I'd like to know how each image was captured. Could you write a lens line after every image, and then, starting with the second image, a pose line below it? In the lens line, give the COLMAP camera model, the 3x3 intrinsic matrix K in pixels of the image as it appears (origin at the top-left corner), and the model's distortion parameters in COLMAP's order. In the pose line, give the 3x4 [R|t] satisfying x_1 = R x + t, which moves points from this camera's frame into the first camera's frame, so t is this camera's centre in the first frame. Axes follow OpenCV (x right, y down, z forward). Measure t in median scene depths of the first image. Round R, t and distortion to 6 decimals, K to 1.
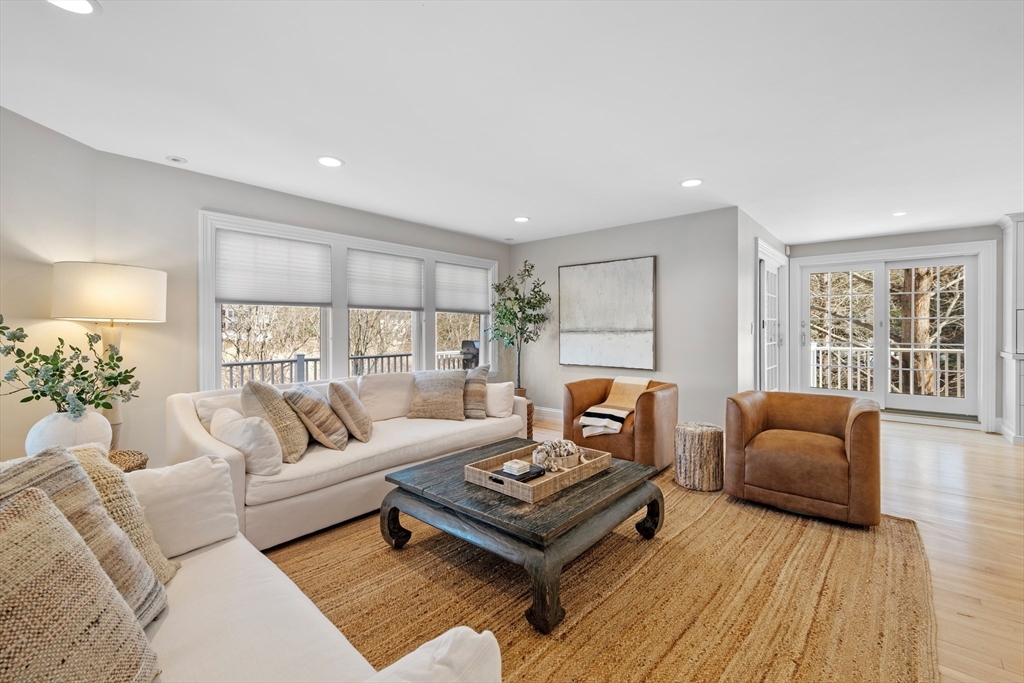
lens RADIAL K [[439.5, 0, 511.6], [0, 439.5, 335.4], [0, 0, 1]] dist [-0.002021, 0.000159]
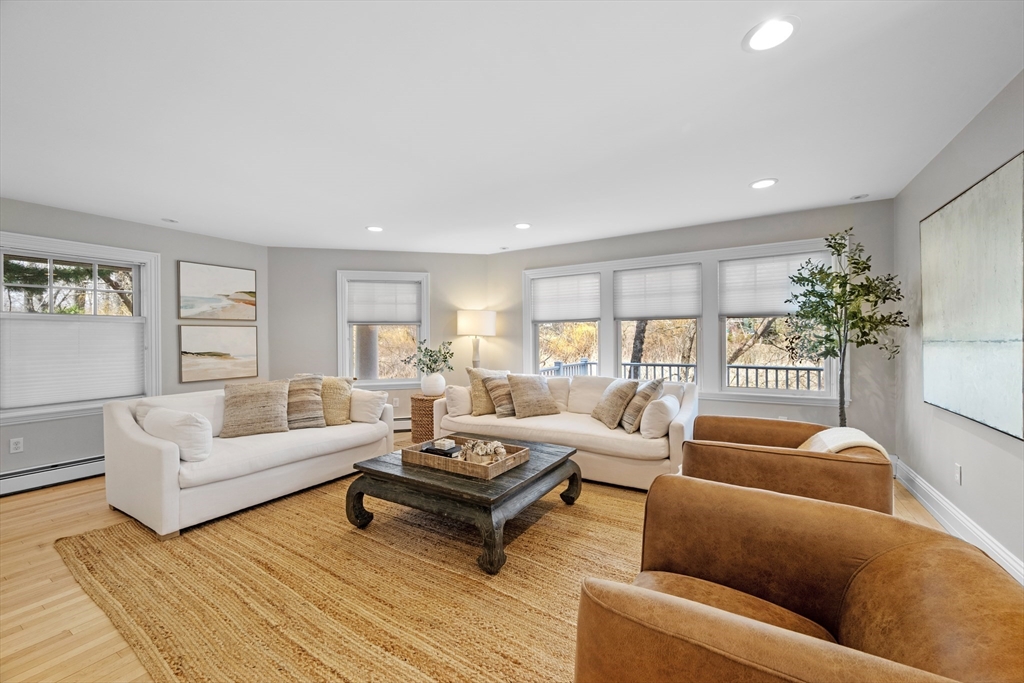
lens RADIAL K [[402.1, 0, 508.9], [0, 402.1, 339.7], [0, 0, 1]] dist [-0.000981, -0.000129]
pose [[0.160576, 0.006302, -0.987003, 1.024773], [-0.008299, 0.999953, 0.005035, -0.021578], [0.986989, 0.007383, 0.160620, 0.814184]]
